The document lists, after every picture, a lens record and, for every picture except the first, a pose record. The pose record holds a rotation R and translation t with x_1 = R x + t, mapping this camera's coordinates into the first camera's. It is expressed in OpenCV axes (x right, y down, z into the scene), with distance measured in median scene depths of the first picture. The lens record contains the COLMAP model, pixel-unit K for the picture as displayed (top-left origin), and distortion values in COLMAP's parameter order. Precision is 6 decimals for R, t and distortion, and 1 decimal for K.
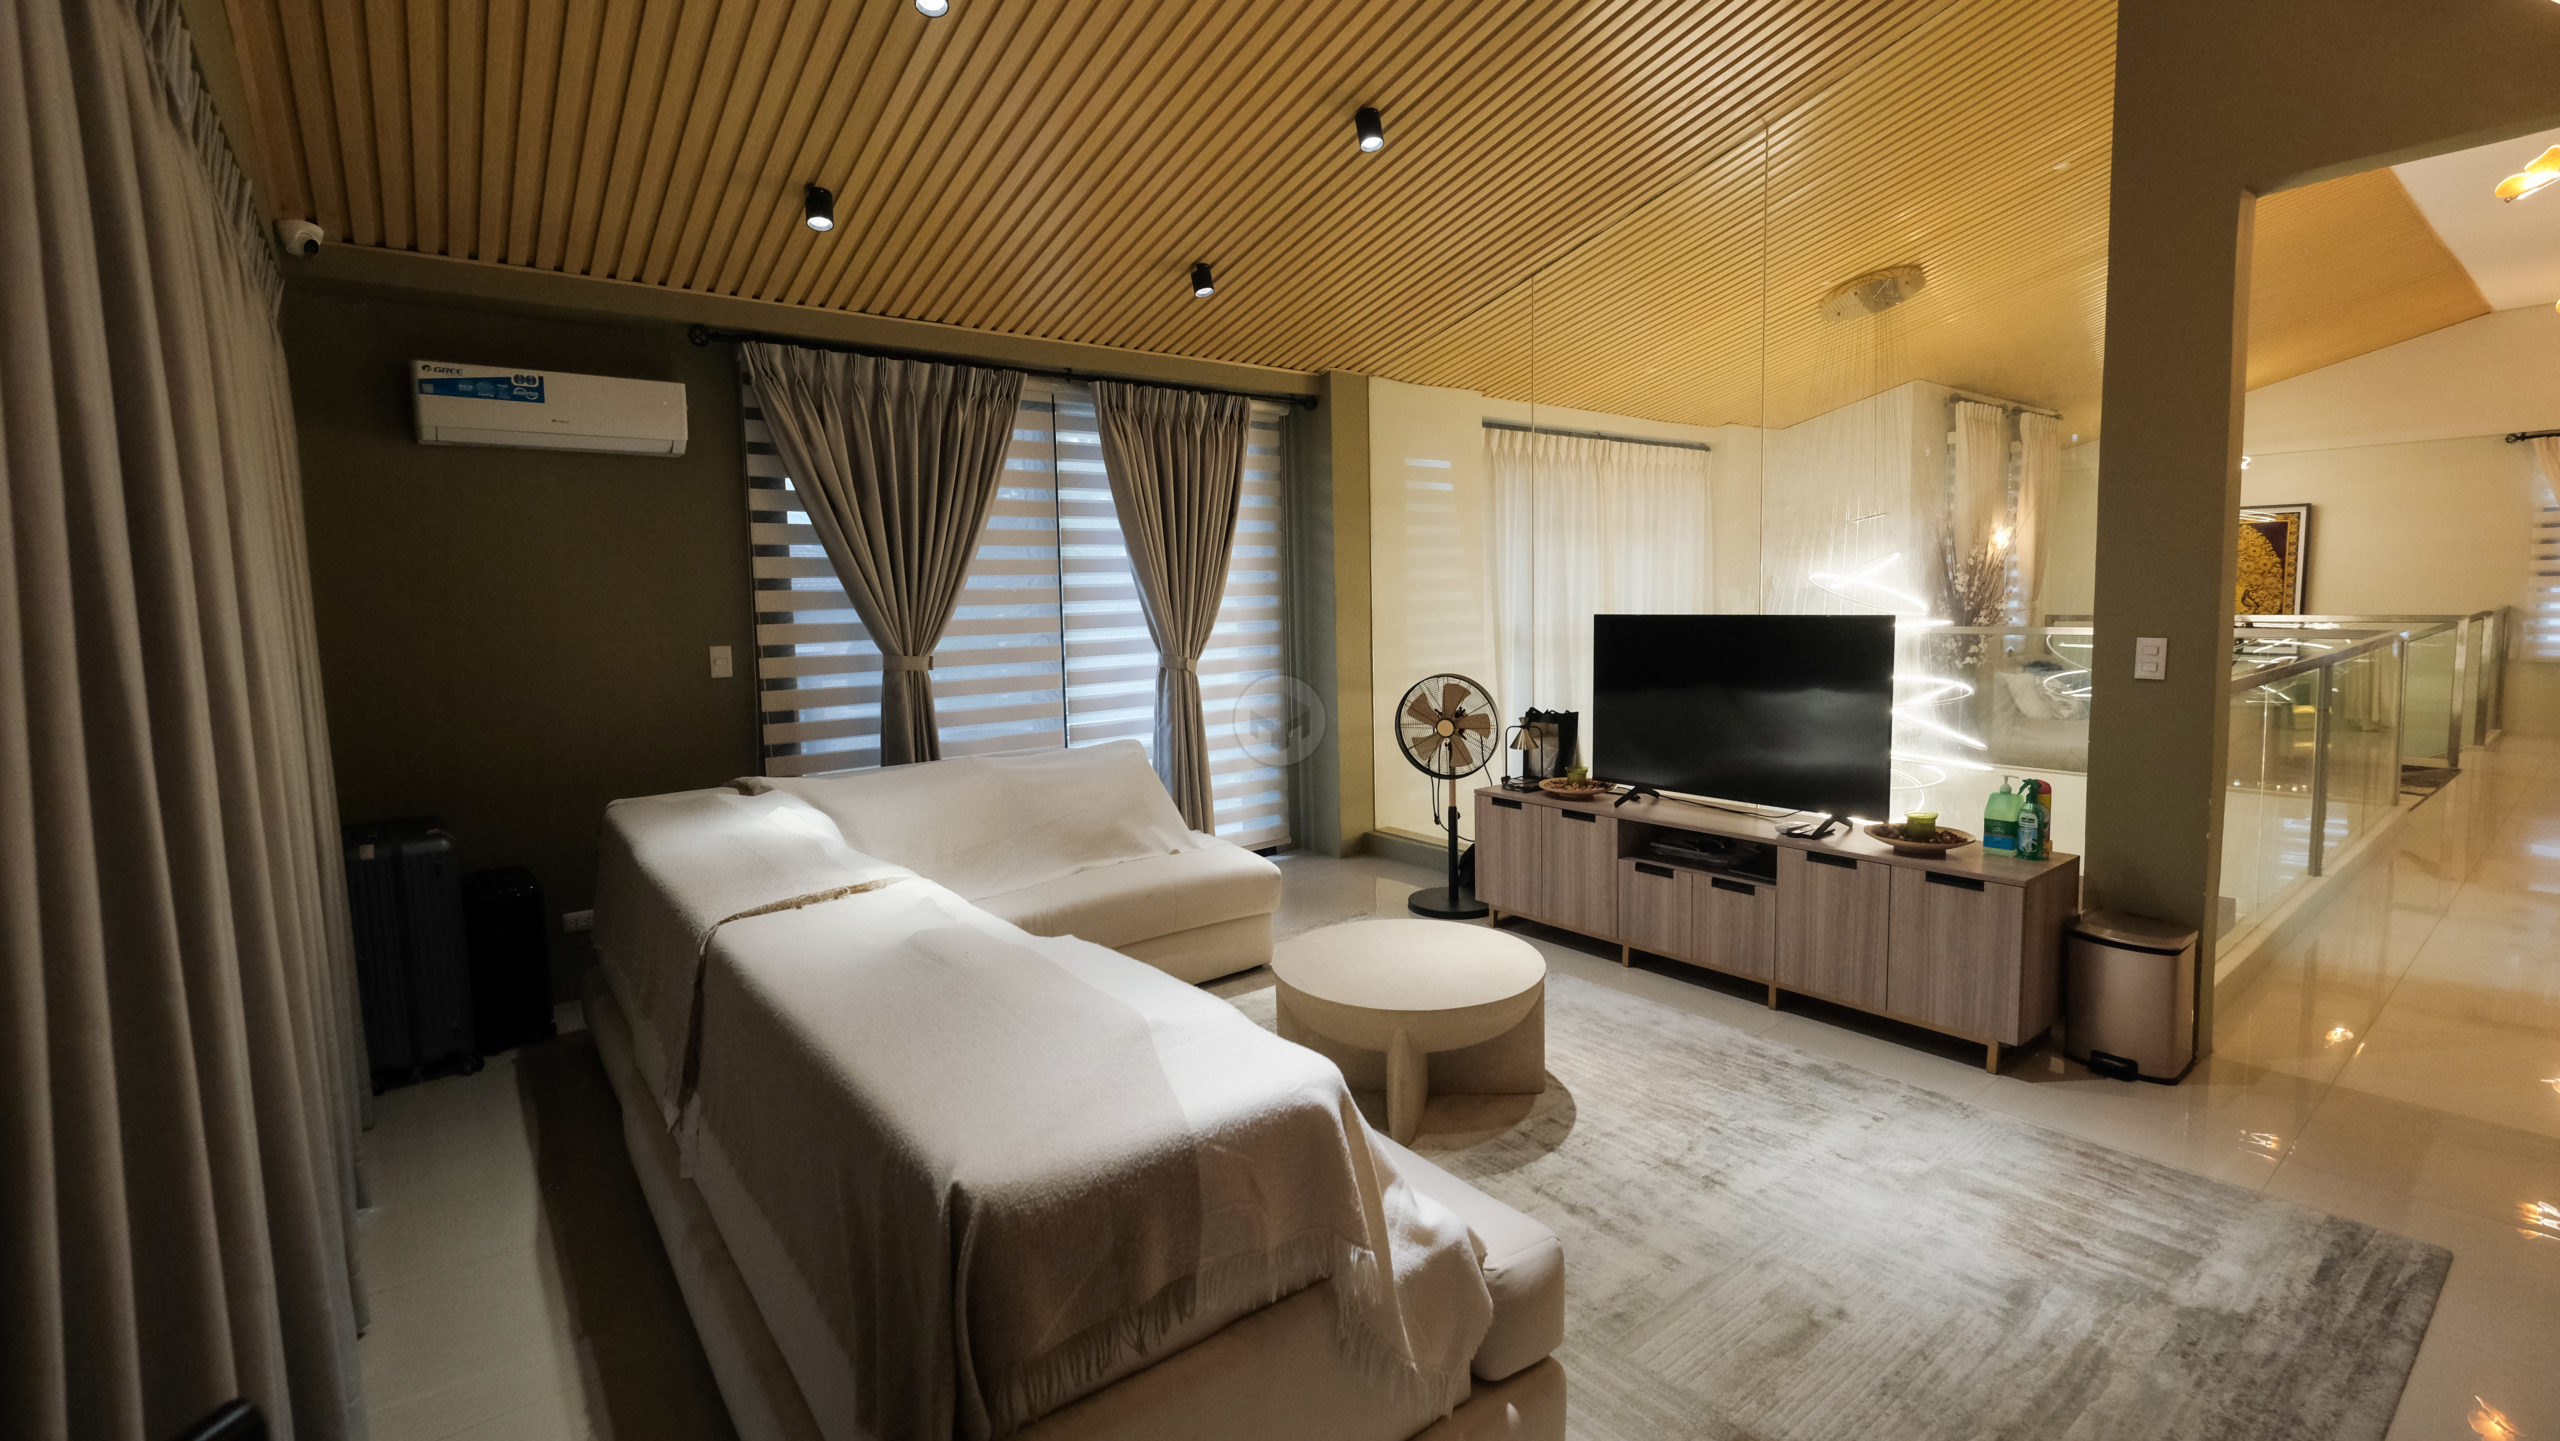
lens RADIAL K [[1120.8, 0, 1269.2], [0, 1120.8, 697.2], [0, 0, 1]] dist [-0.002083, -0.000738]
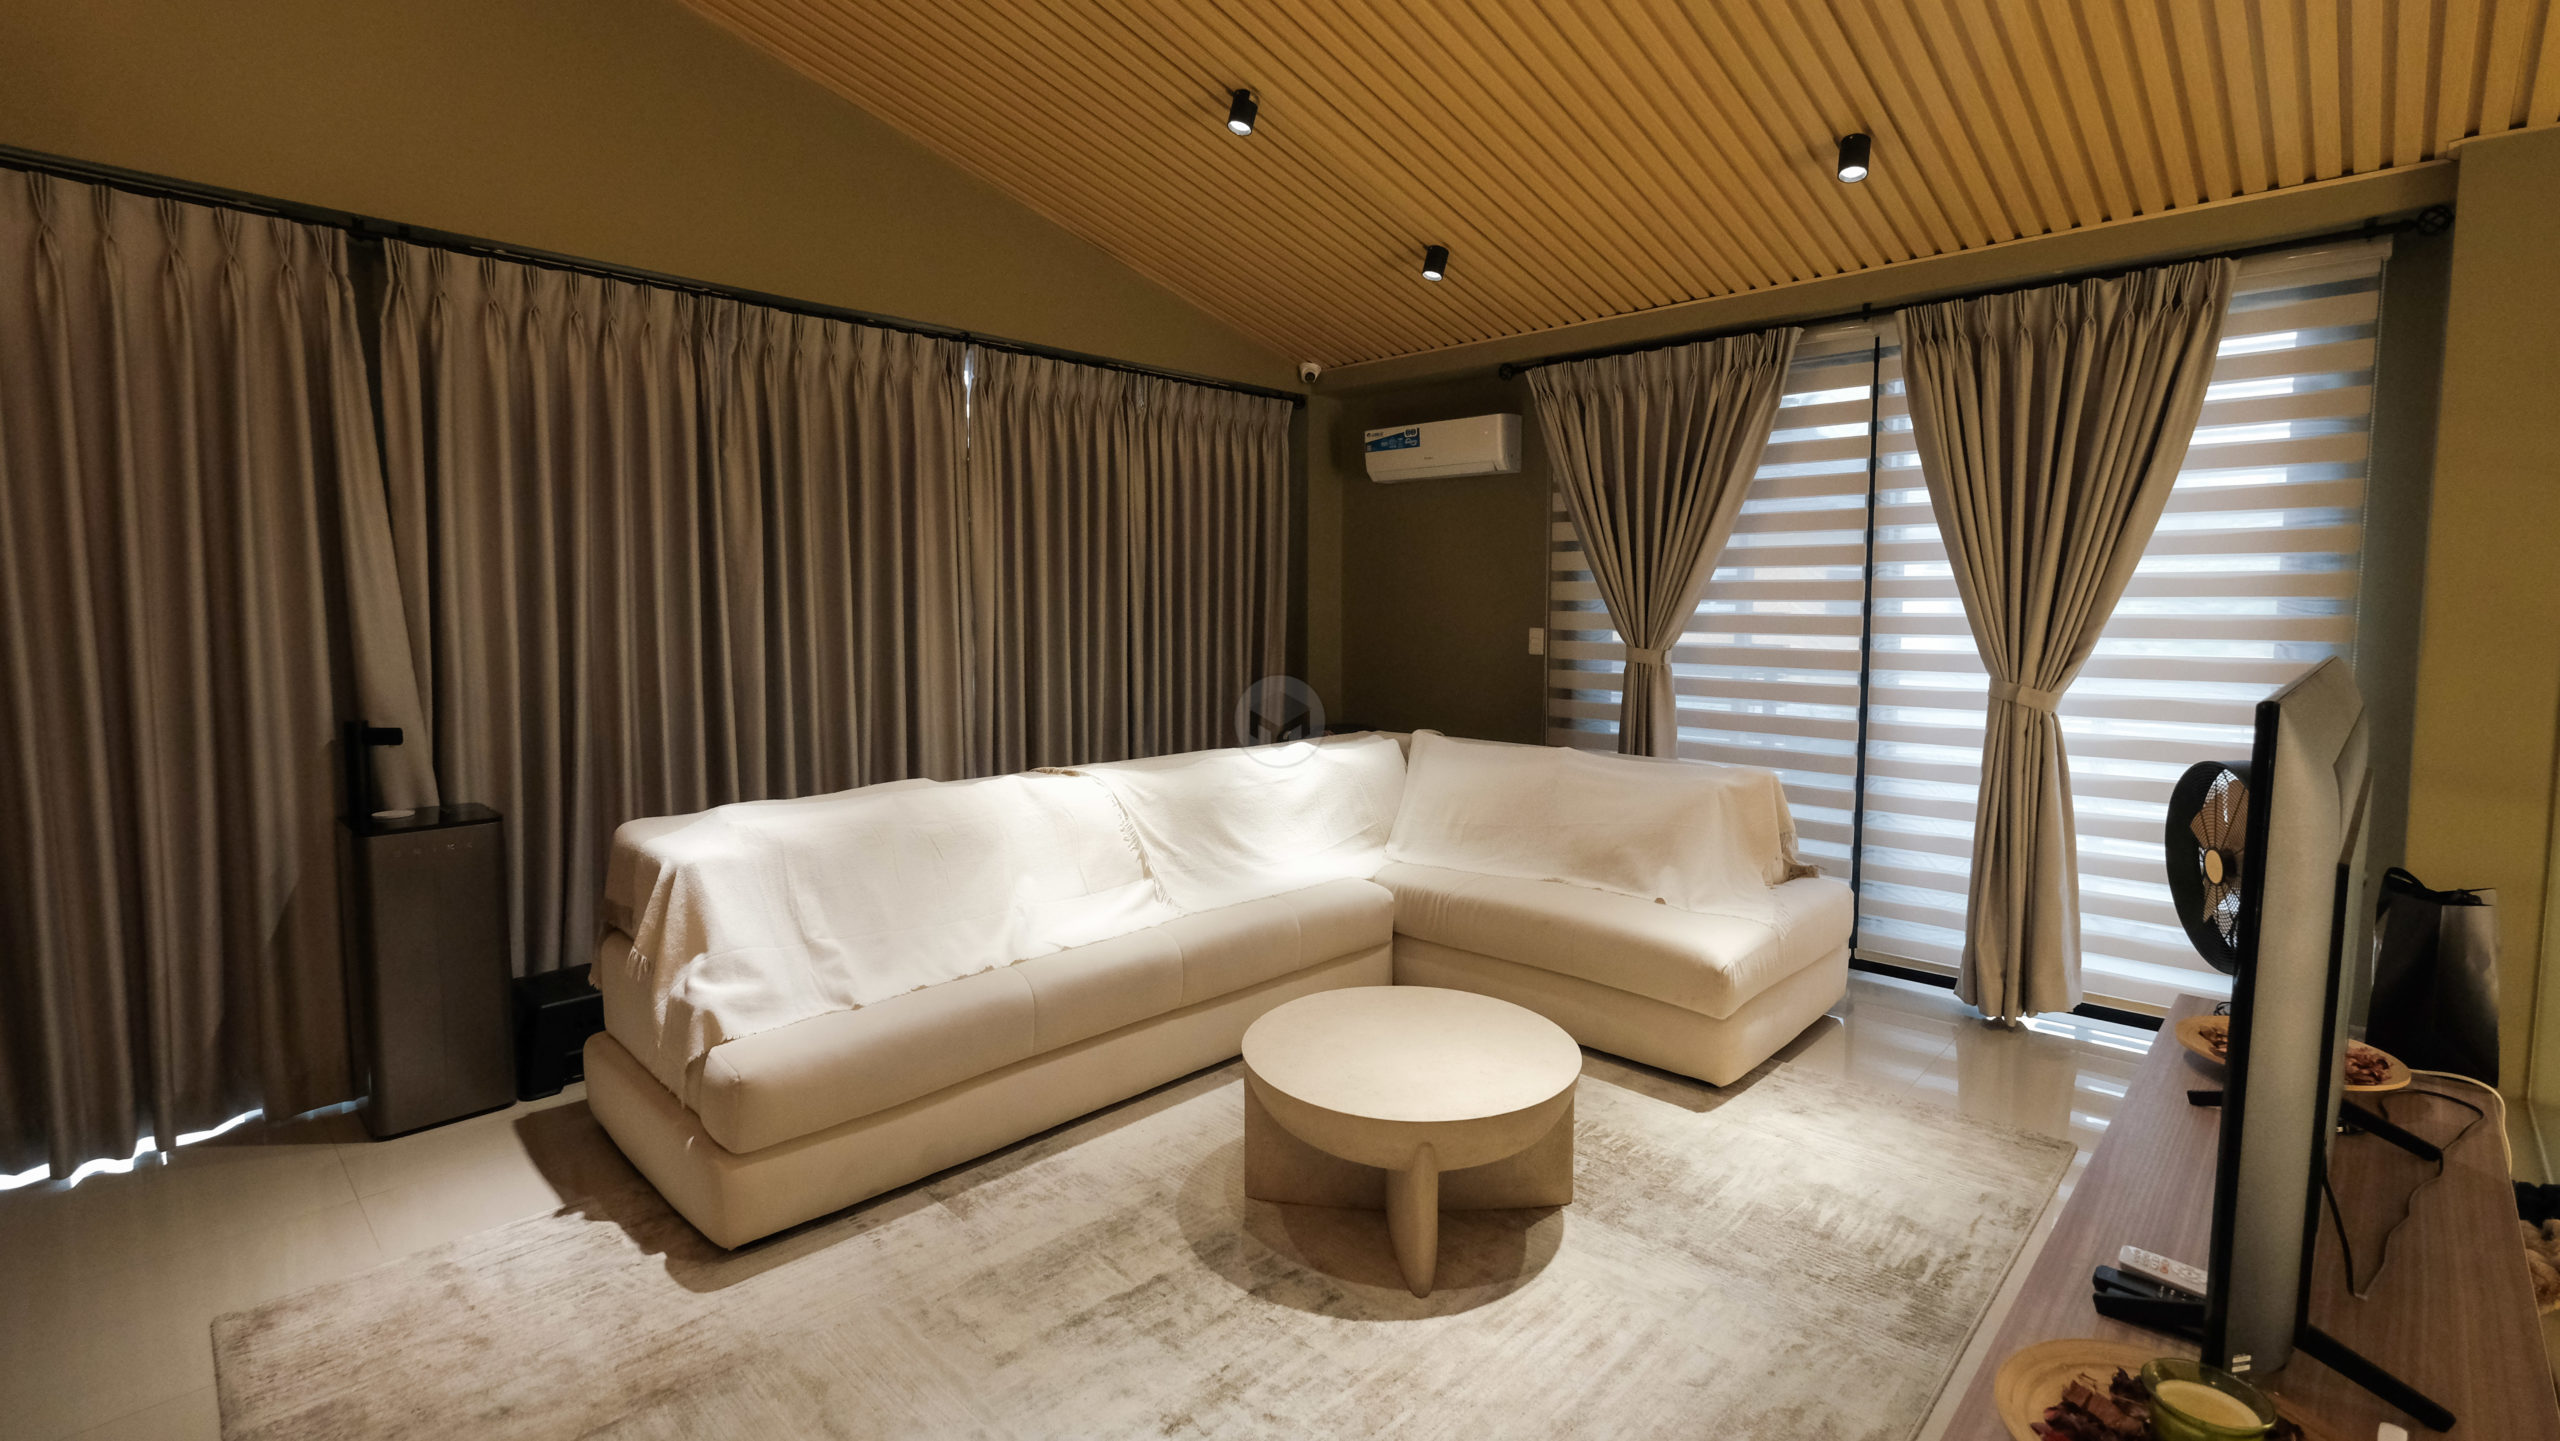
lens RADIAL K [[1120.8, 0, 1269.2], [0, 1120.8, 697.2], [0, 0, 1]] dist [-0.002083, -0.000738]
pose [[0.130027, 0.118781, -0.984370, 0.611758], [-0.087240, 0.990318, 0.107976, -0.071445], [0.987665, 0.071836, 0.139130, 0.526259]]
